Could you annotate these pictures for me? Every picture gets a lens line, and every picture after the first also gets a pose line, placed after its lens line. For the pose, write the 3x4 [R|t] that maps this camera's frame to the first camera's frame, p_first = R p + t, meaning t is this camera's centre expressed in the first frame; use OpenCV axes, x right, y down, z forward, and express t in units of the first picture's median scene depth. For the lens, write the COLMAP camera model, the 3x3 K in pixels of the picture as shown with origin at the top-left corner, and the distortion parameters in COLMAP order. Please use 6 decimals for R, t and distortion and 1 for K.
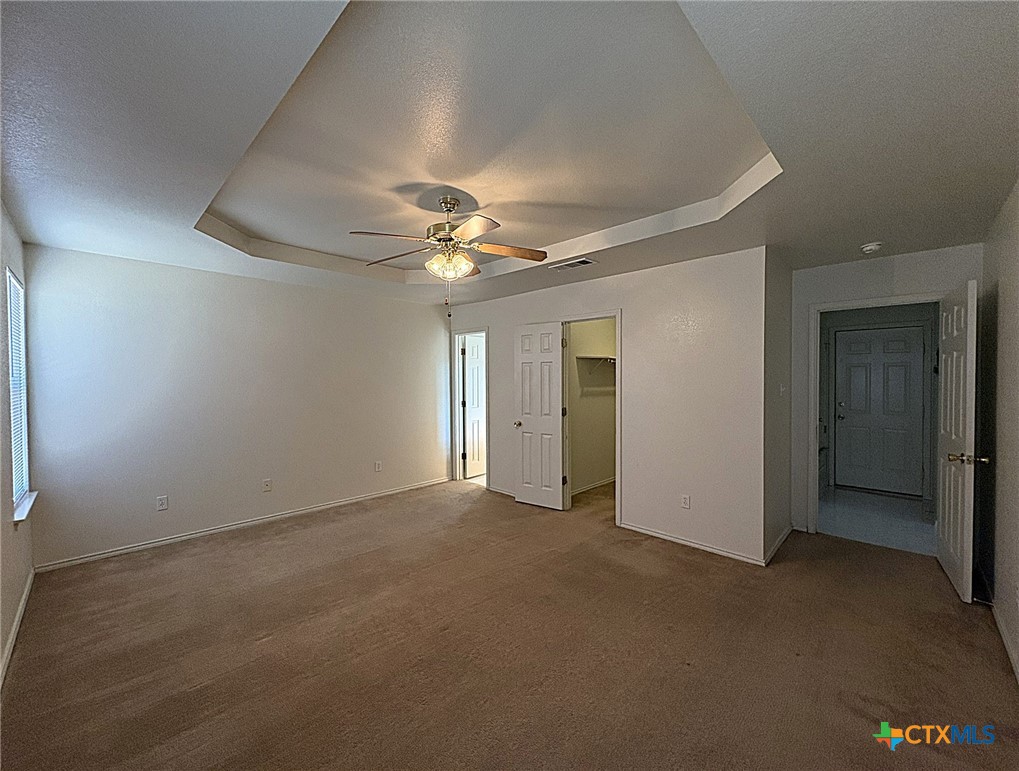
lens RADIAL K [[408.8, 0, 509.5], [0, 408.8, 385.5], [0, 0, 1]] dist [-0.000534, -0.000092]
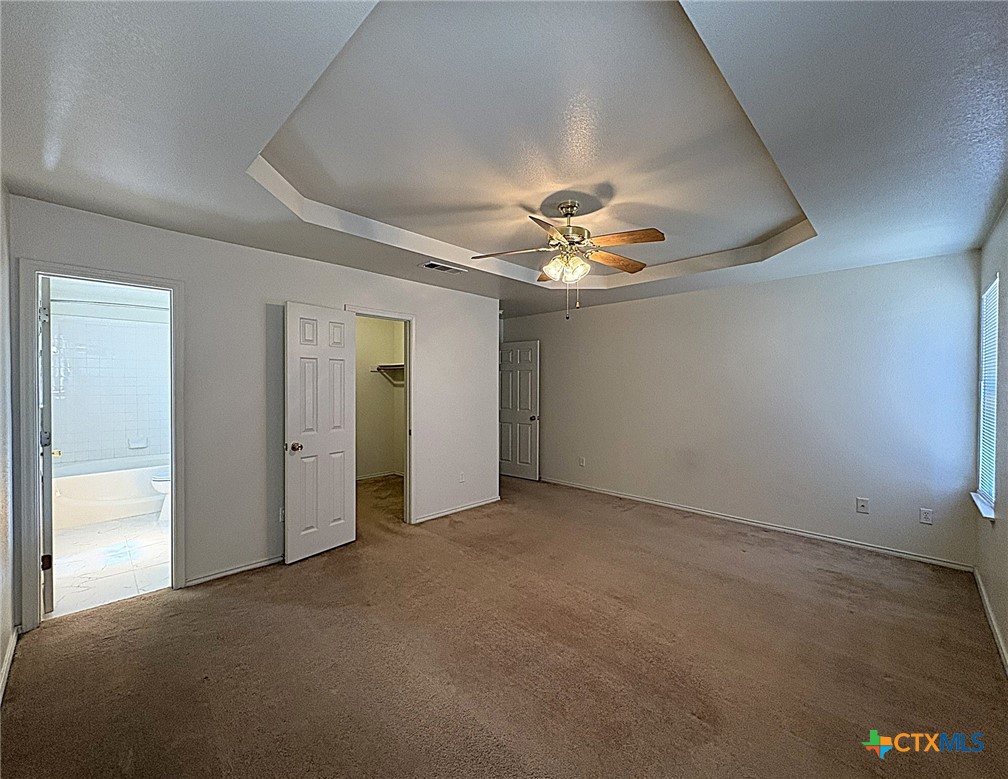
lens RADIAL K [[405.9, 0, 504.0], [0, 405.9, 389.5], [0, 0, 1]] dist [-0.000385, -0.000154]
pose [[0.001323, -0.010322, 0.999946, -0.842061], [0.011636, 0.999879, 0.010306, -0.005699], [-0.999931, 0.011622, 0.001443, 0.847005]]
